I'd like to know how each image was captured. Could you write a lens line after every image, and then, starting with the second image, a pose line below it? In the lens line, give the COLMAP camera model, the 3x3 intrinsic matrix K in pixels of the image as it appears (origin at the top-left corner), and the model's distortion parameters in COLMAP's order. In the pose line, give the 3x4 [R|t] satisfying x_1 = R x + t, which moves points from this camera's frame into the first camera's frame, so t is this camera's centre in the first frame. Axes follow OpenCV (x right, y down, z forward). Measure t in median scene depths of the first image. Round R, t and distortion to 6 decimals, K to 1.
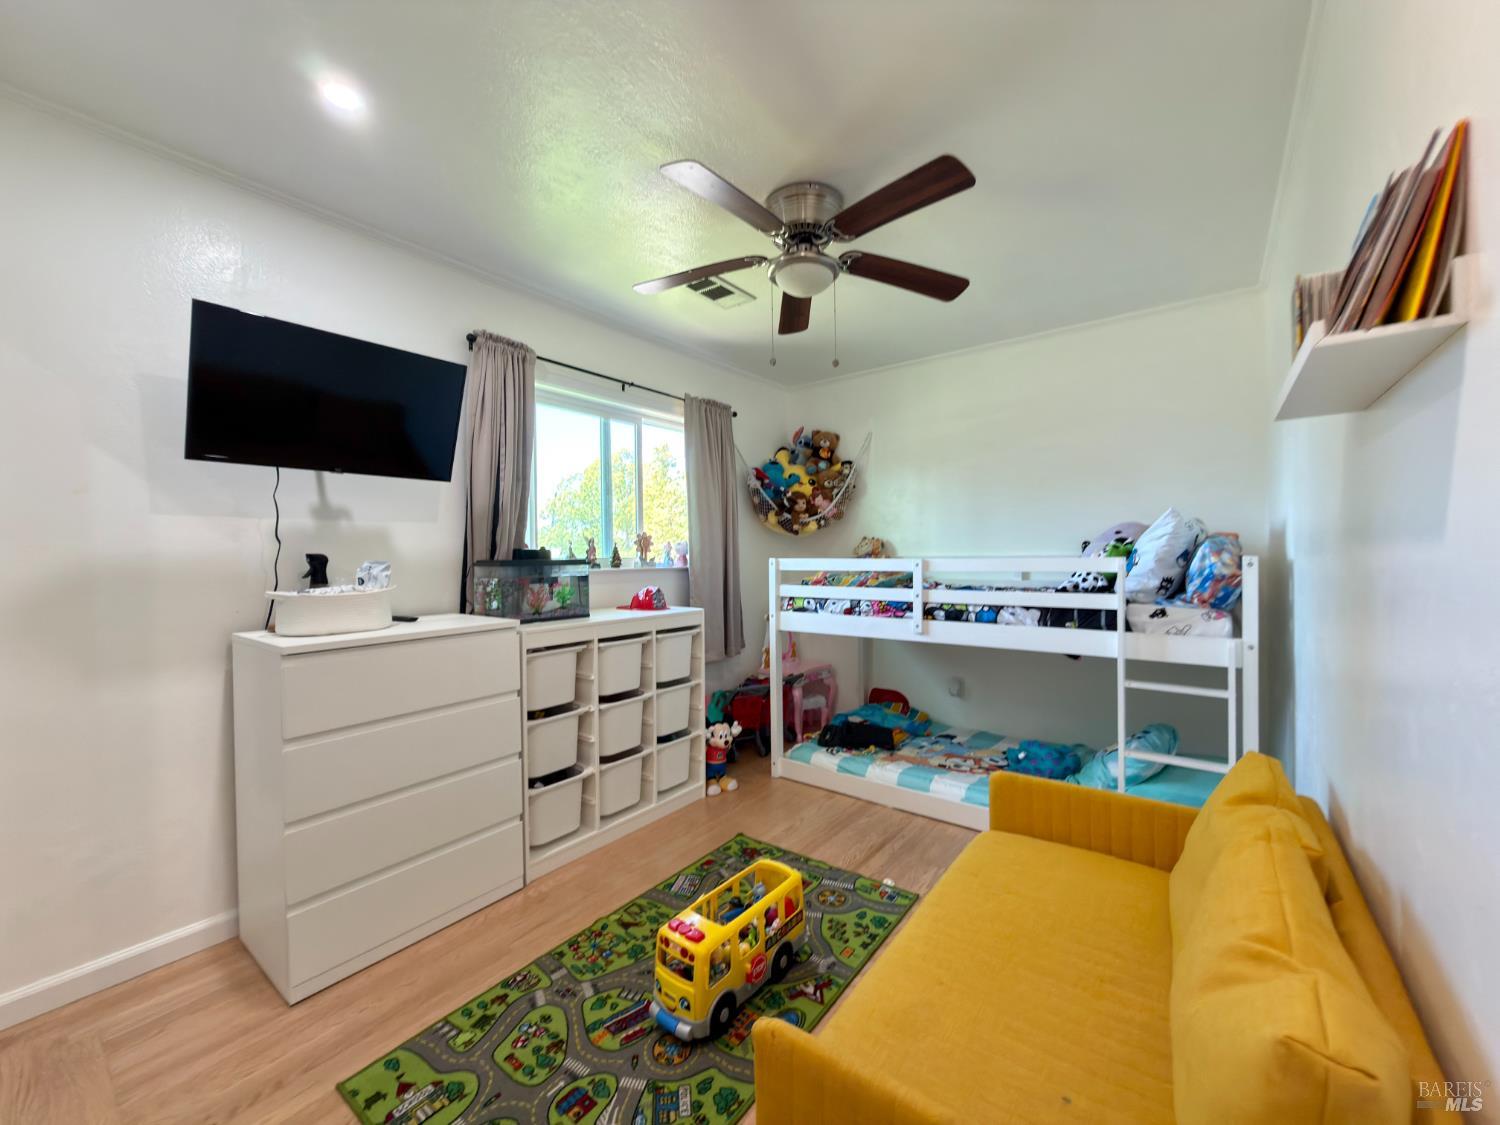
lens RADIAL K [[606.6, 0, 745.0], [0, 606.6, 563.4], [0, 0, 1]] dist [0.000672, -0.000264]
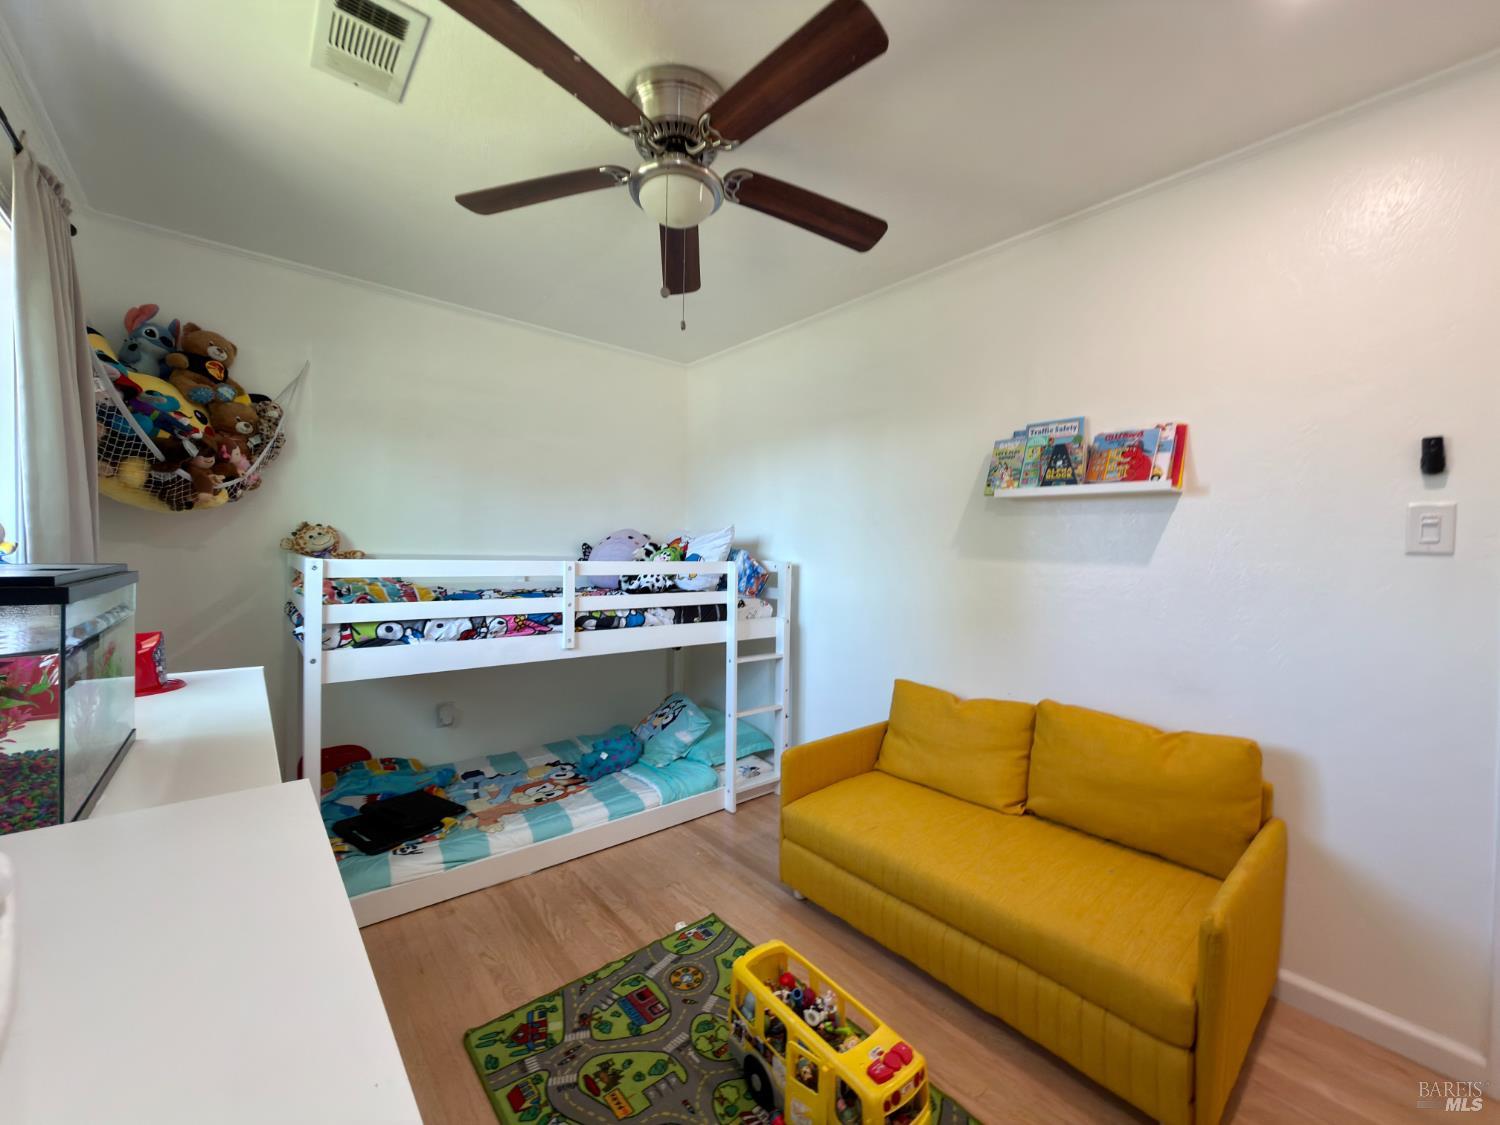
lens RADIAL K [[606.6, 0, 748.2], [0, 606.6, 562.1], [0, 0, 1]] dist [0.000672, -0.000264]
pose [[0.193071, -0.002575, 0.981181, -0.498758], [-0.009541, 0.999944, 0.004501, -0.012567], [-0.981138, -0.010231, 0.193036, 0.590806]]
